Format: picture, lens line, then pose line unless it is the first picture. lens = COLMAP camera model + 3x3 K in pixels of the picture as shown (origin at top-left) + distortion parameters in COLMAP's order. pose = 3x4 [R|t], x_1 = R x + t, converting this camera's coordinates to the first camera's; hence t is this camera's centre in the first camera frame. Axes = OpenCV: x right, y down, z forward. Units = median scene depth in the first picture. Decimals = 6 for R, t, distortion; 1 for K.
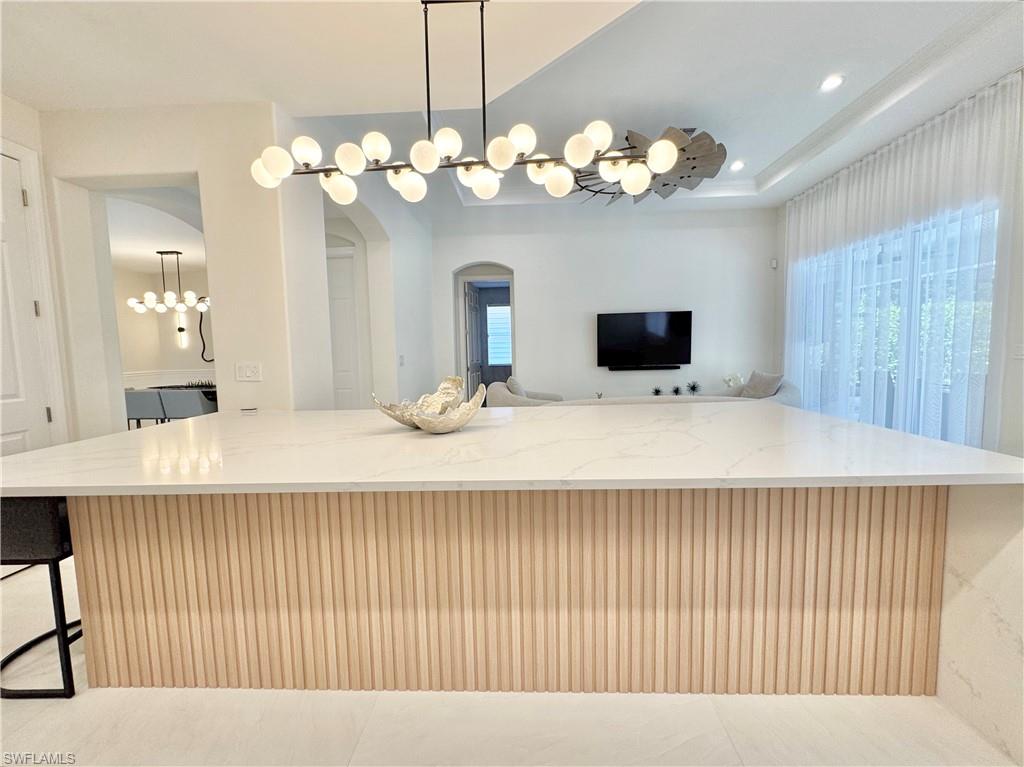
lens RADIAL K [[436.8, 0, 512.0], [0, 436.8, 383.5], [0, 0, 1]] dist [-0.000549, -0.000085]
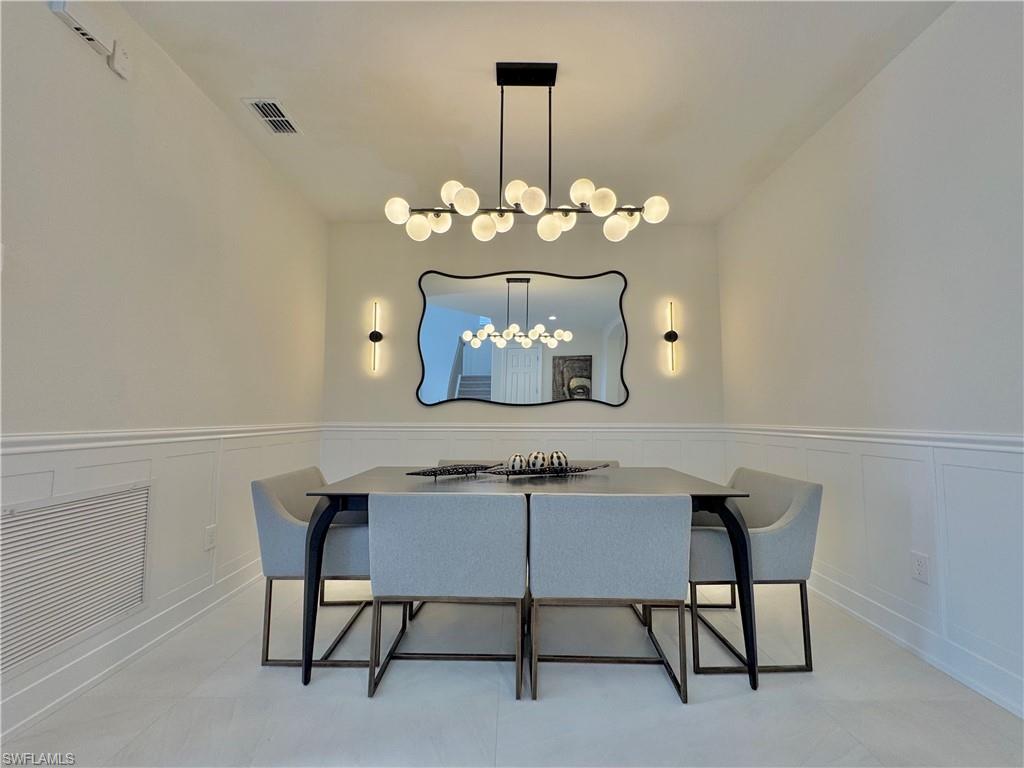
lens RADIAL K [[411.6, 0, 512.0], [0, 411.6, 384.0], [0, 0, 1]] dist [-0.000783, -0.000062]
pose [[0.998974, 0.032365, 0.031685, -0.747490], [-0.026841, 0.986519, -0.161433, -0.007499], [-0.036483, 0.160417, 0.986375, 0.680923]]
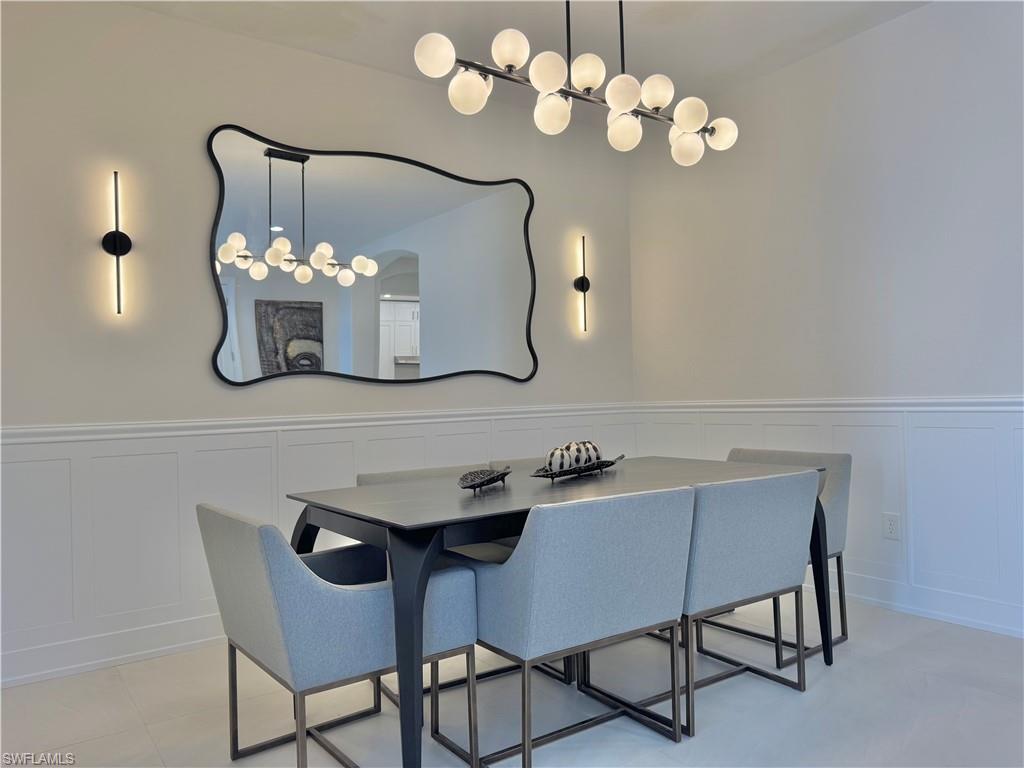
lens RADIAL K [[724.2, 0, 514.4], [0, 724.2, 388.6], [0, 0, 1]] dist [0.038989, -0.175196]
pose [[0.794744, 0.015103, 0.606757, -0.978918], [0.060198, 0.992800, -0.103560, 0.001870], [-0.603952, 0.118829, 0.788113, 0.708672]]
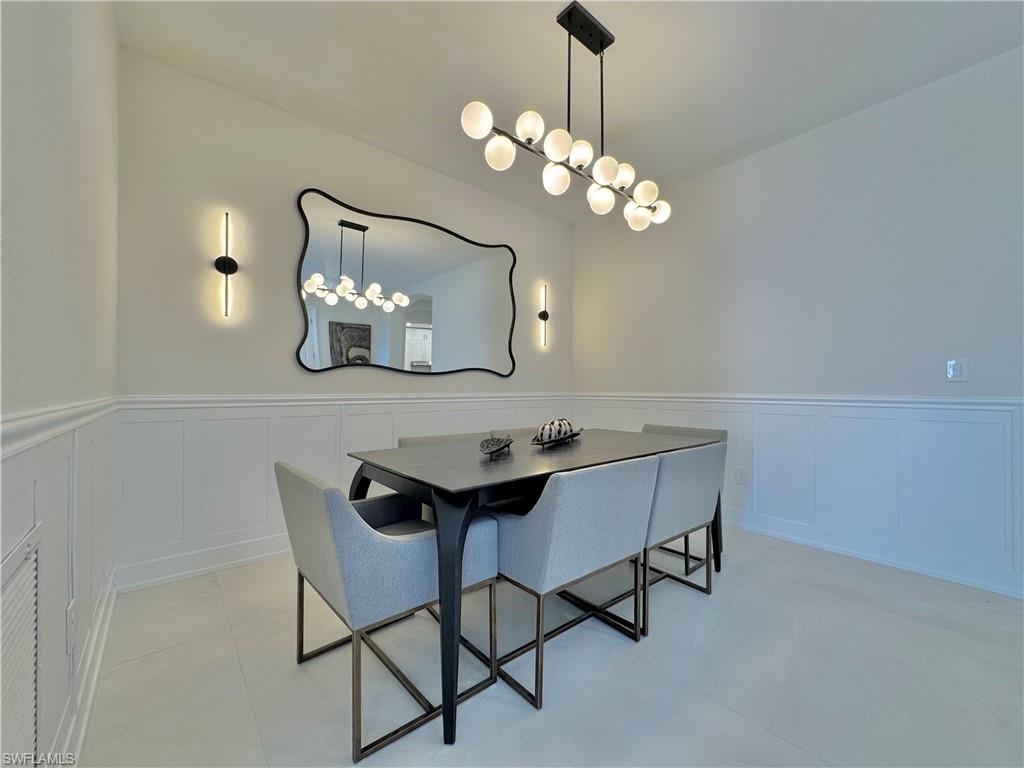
lens RADIAL K [[409.4, 0, 512.6], [0, 409.4, 388.1], [0, 0, 1]] dist [-0.042339, 0.000041]
pose [[0.739905, 0.032425, 0.671929, -0.950561], [0.035957, 0.995504, -0.087634, -0.005555], [-0.671750, 0.089002, 0.735412, 0.792061]]
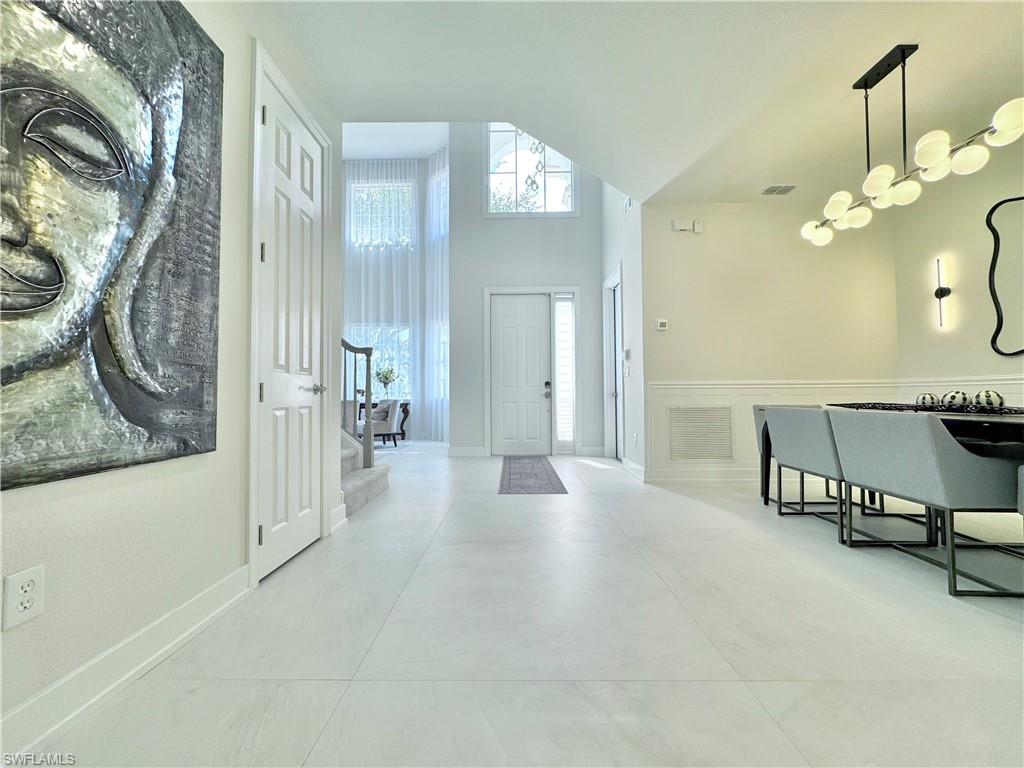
lens RADIAL K [[402.3, 0, 512.2], [0, 402.3, 385.1], [0, 0, 1]] dist [-0.001291, -0.000128]
pose [[0.033409, -0.000879, -0.999441, -0.407278], [-0.079264, 0.996847, -0.003527, 0.017354], [0.996294, 0.079338, 0.033234, 0.635592]]
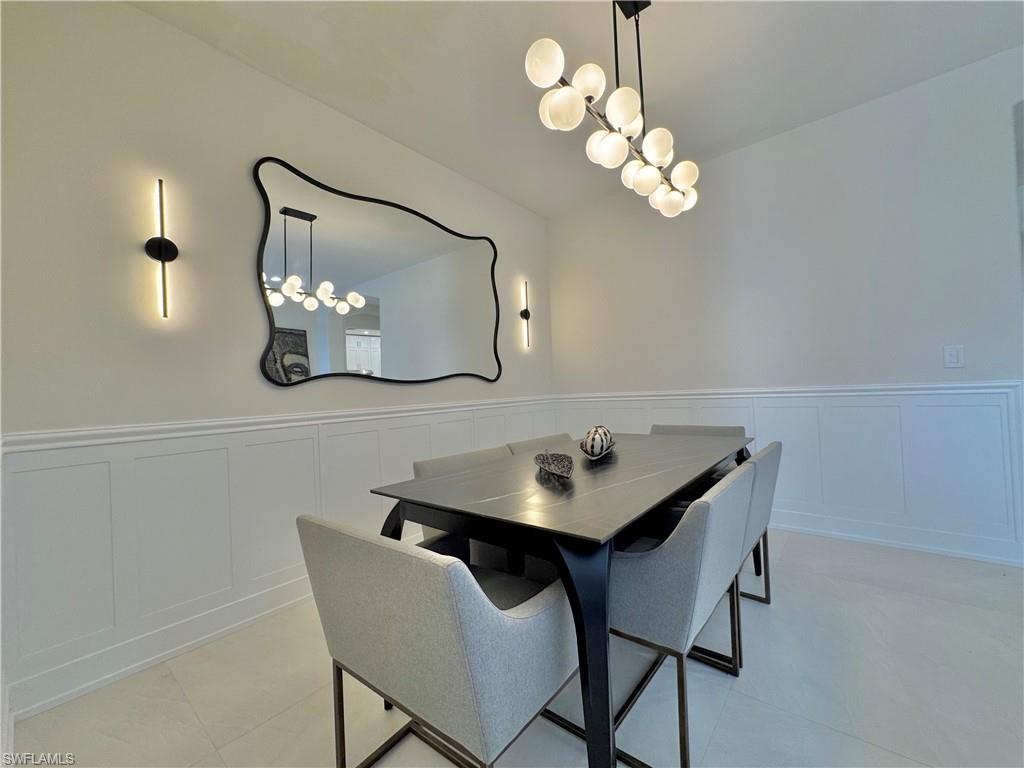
lens RADIAL K [[407.7, 0, 511.2], [0, 407.7, 386.5], [0, 0, 1]] dist [-0.028919, 0.000107]
pose [[0.616232, 0.008974, 0.787513, -0.967876], [0.096992, 0.991458, -0.087195, -0.017069], [-0.781569, 0.130115, 0.610098, 0.876866]]
